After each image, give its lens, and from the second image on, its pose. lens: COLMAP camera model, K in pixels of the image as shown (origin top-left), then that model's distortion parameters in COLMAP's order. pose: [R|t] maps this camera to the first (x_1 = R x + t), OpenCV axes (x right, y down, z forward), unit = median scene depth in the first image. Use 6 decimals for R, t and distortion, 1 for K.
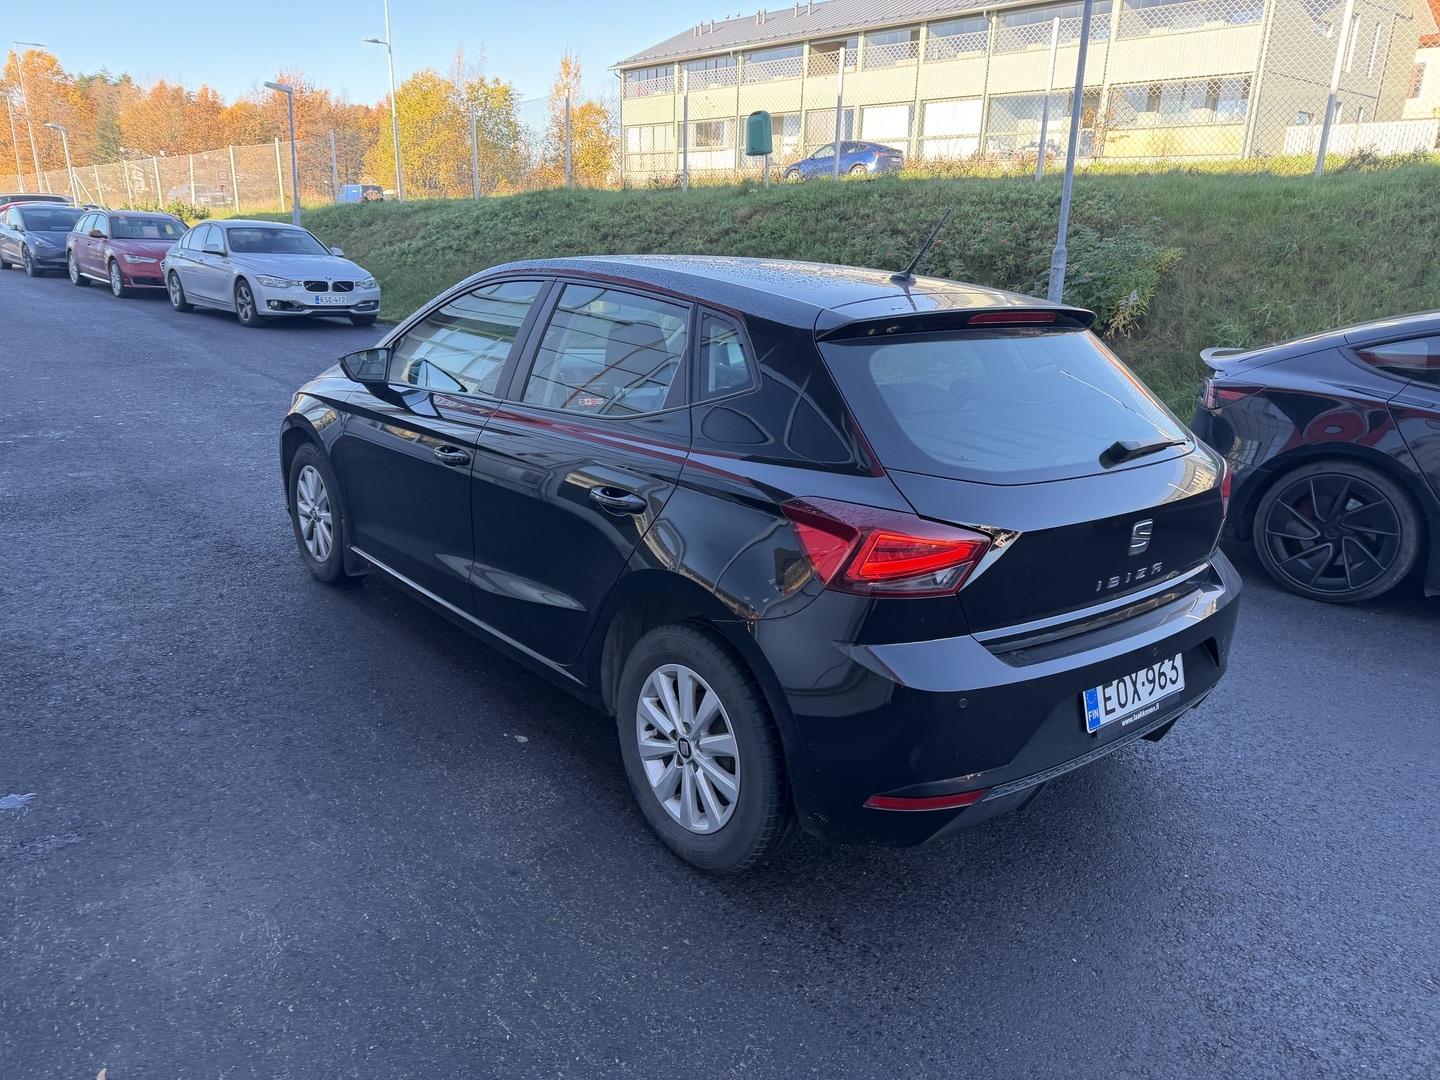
lens RADIAL K [[1014.9, 0, 720.0], [0, 1014.9, 540.0], [0, 0, 1]] dist [0.010511, -0.022416]
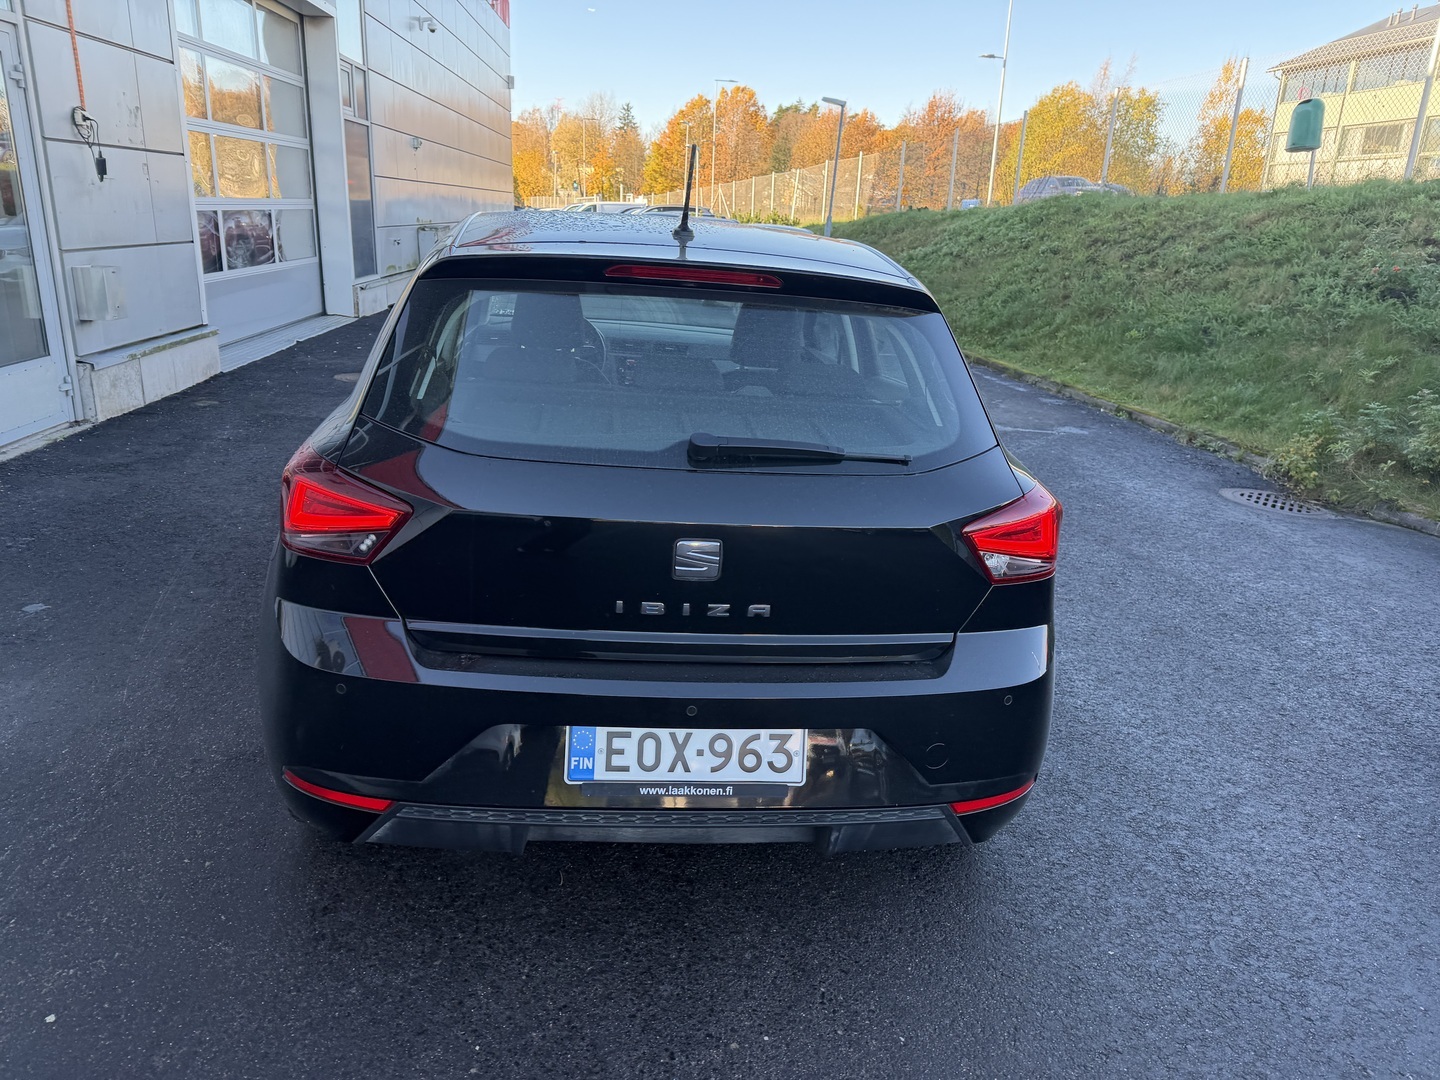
lens RADIAL K [[1014.9, 0, 720.0], [0, 1014.9, 540.0], [0, 0, 1]] dist [0.010511, -0.022416]
pose [[0.836129, 0.172231, -0.520792, 0.115339], [-0.179834, 0.983024, 0.036372, -0.006370], [0.518215, 0.063245, 0.852909, 0.051310]]
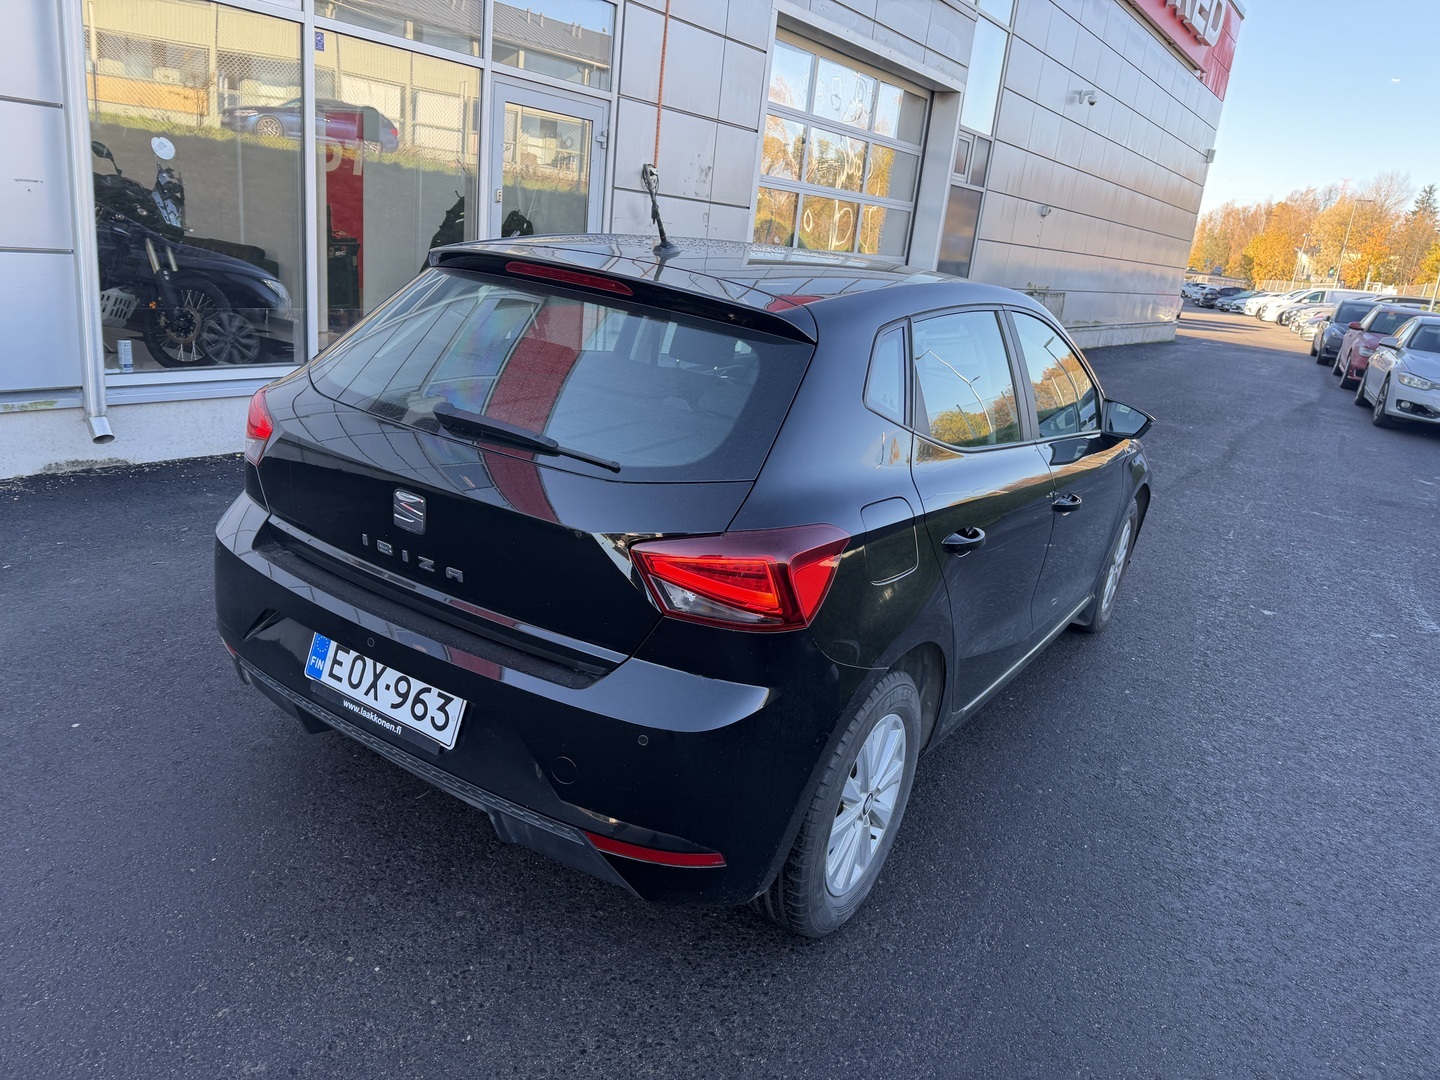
lens RADIAL K [[1007.8, 0, 720.0], [0, 1007.8, 540.0], [0, 0, 1]] dist [-0.009185, -0.003444]
pose [[0.316963, 0.273518, -0.908142, 0.176577], [-0.362006, 0.919911, 0.150714, -0.027709], [0.876634, 0.280982, 0.390593, 0.128323]]
